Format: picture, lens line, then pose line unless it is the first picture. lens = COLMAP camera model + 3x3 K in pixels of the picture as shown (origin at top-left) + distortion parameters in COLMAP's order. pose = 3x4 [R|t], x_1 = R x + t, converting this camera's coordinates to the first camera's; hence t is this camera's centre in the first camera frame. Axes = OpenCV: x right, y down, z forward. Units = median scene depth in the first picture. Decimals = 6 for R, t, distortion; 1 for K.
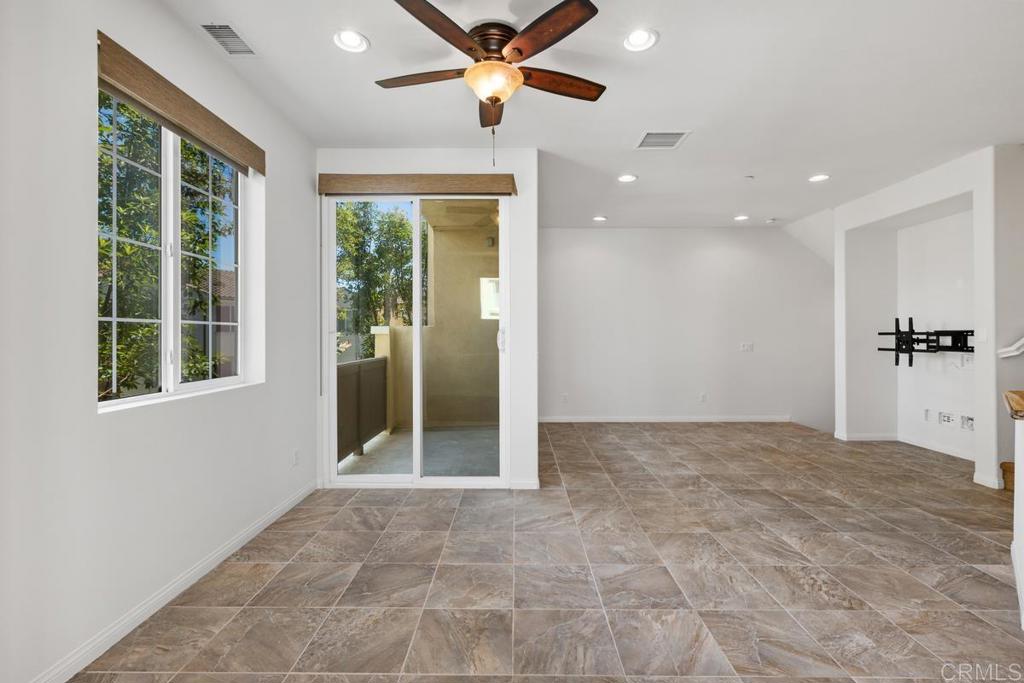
lens RADIAL K [[451.4, 0, 524.8], [0, 451.4, 339.1], [0, 0, 1]] dist [-0.002741, 0.001123]
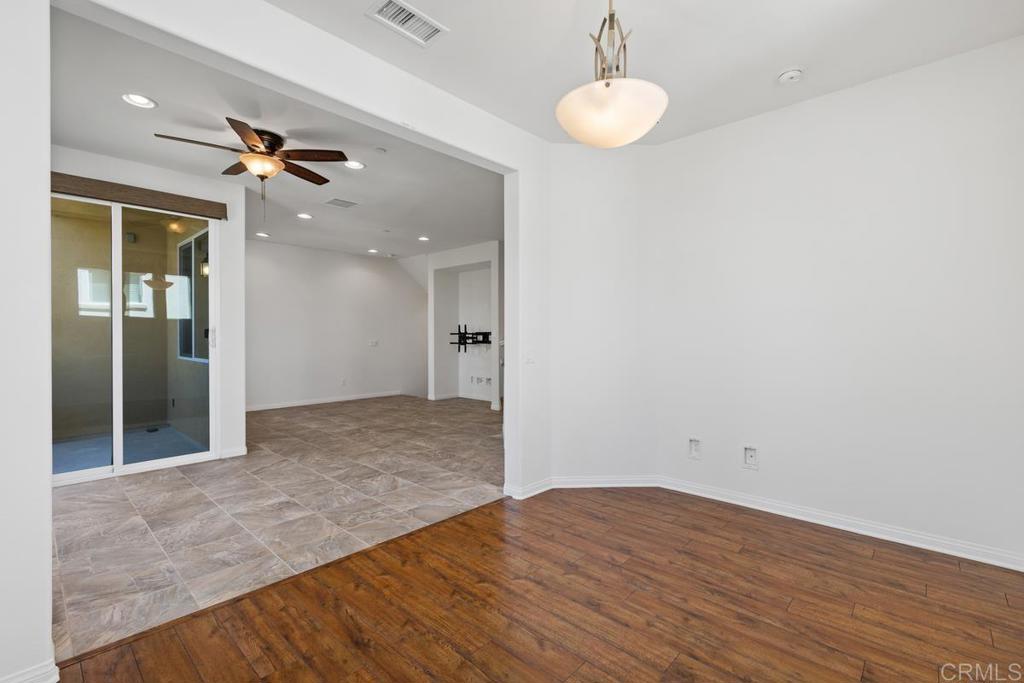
lens RADIAL K [[451.4, 0, 505.9], [0, 451.4, 333.8], [0, 0, 1]] dist [-0.002741, 0.001123]
pose [[0.687458, 0.003732, 0.726215, -0.461135], [0.006617, 0.999913, -0.011403, 0.014571], [-0.726194, 0.012644, 0.687373, -0.477091]]
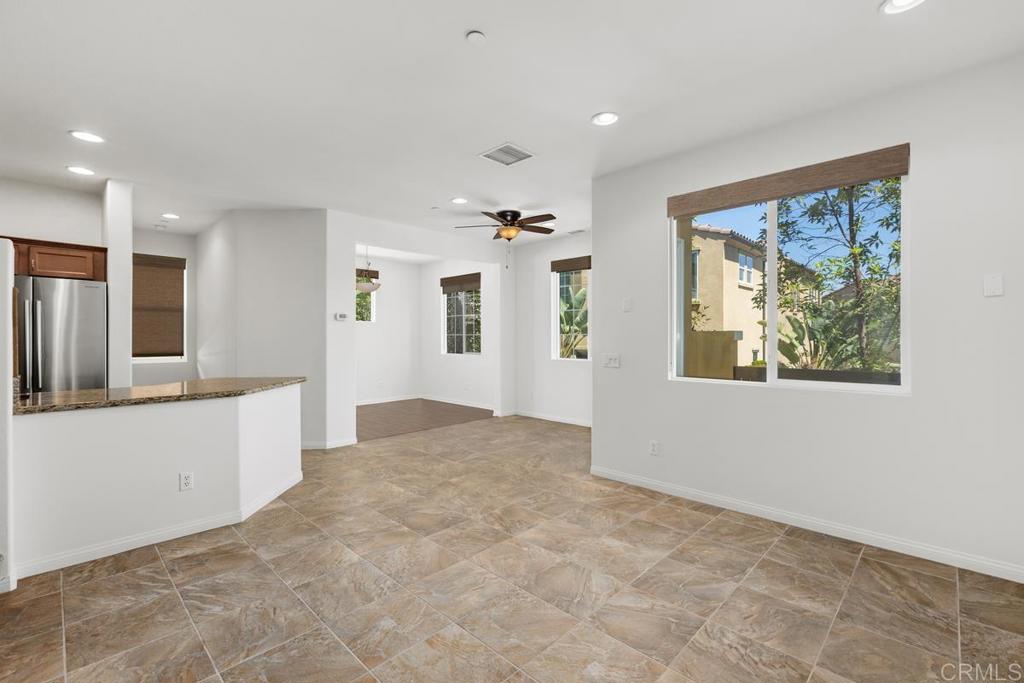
lens RADIAL K [[451.4, 0, 517.0], [0, 451.4, 344.0], [0, 0, 1]] dist [-0.002741, 0.001123]
pose [[-0.691434, 0.017909, -0.722218, 1.214100], [-0.002145, 0.999637, 0.026841, -0.042859], [0.722437, 0.020108, -0.691145, 2.018535]]
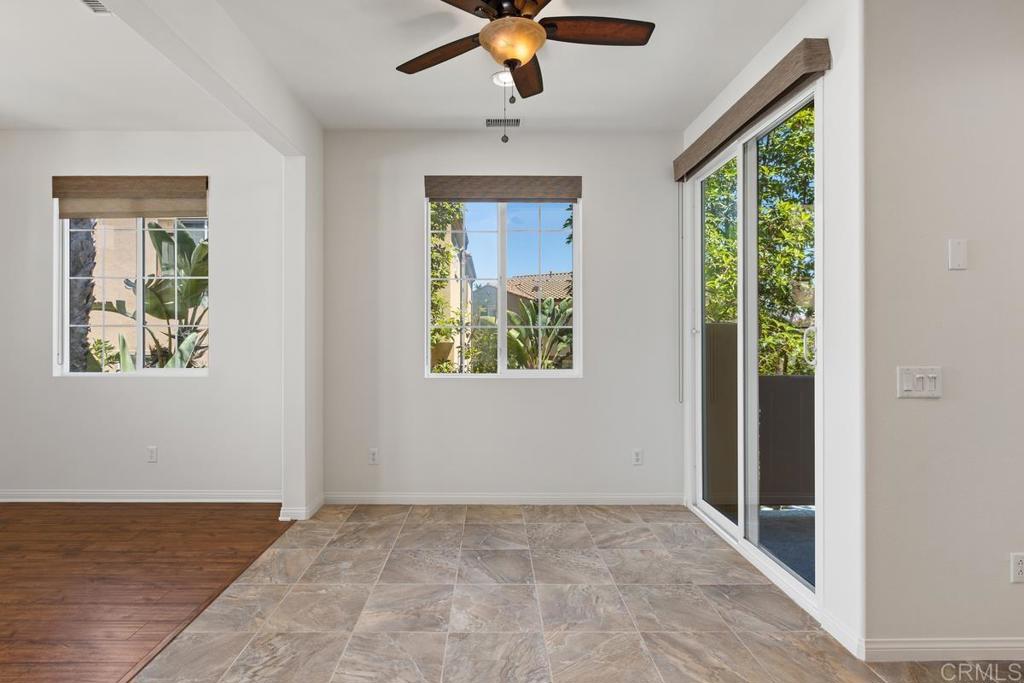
lens RADIAL K [[510.7, 0, 483.8], [0, 510.7, 337.3], [0, 0, 1]] dist [0.003290, -0.001276]
pose [[-0.008202, 0.009133, -0.999925, 0.693417], [-0.010644, 0.999901, 0.009220, -0.016098], [0.999910, 0.010718, -0.008104, 0.724374]]
